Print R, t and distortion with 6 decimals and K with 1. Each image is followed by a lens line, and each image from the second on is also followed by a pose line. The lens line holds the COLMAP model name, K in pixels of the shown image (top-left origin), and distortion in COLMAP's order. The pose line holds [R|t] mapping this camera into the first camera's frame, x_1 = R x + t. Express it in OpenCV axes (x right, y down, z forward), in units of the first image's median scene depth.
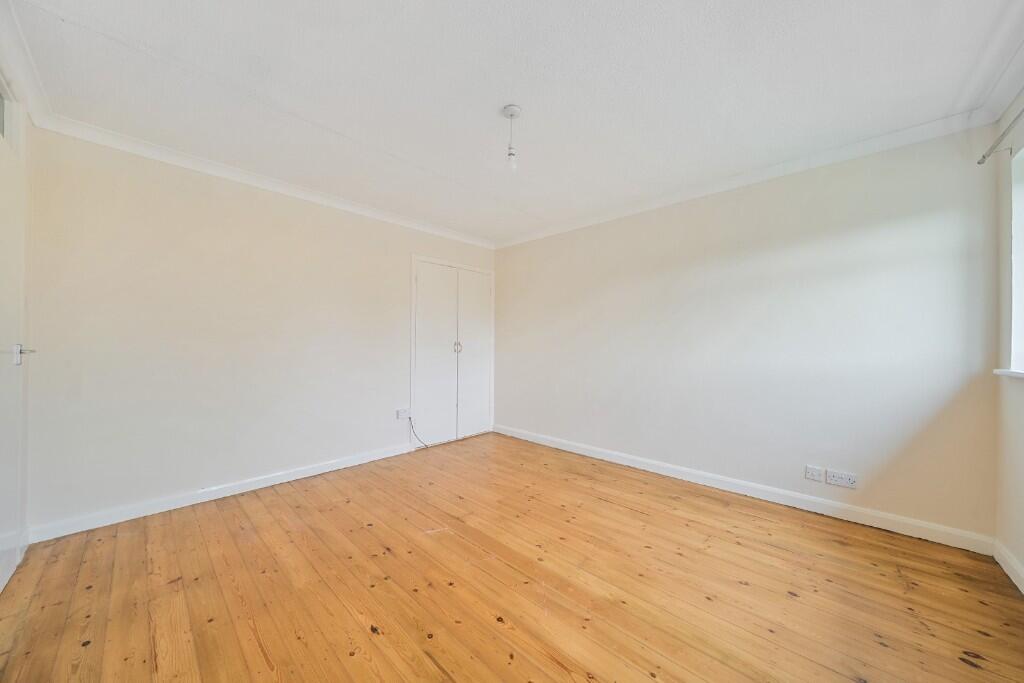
lens RADIAL K [[352.6, 0, 517.3], [0, 352.6, 345.5], [0, 0, 1]] dist [0.001739, 0.000185]
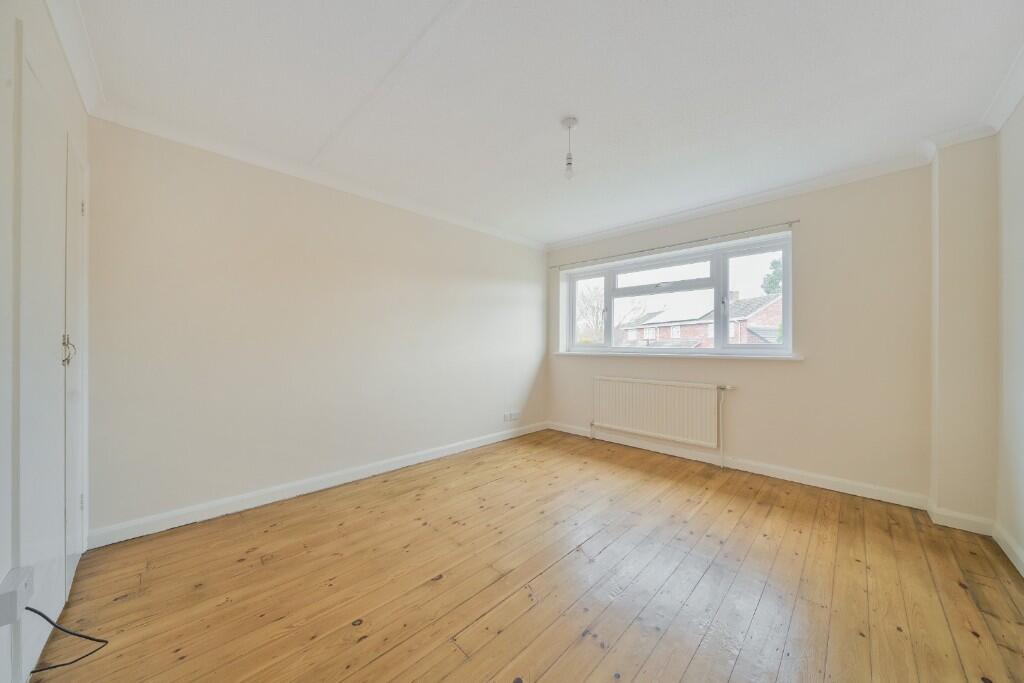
lens RADIAL K [[352.6, 0, 512.1], [0, 352.6, 347.1], [0, 0, 1]] dist [0.001739, 0.000185]
pose [[0.027831, -0.010853, 0.999554, -0.740516], [0.000348, 0.999941, 0.010847, 0.003664], [-0.999613, 0.000046, 0.027833, 0.789039]]
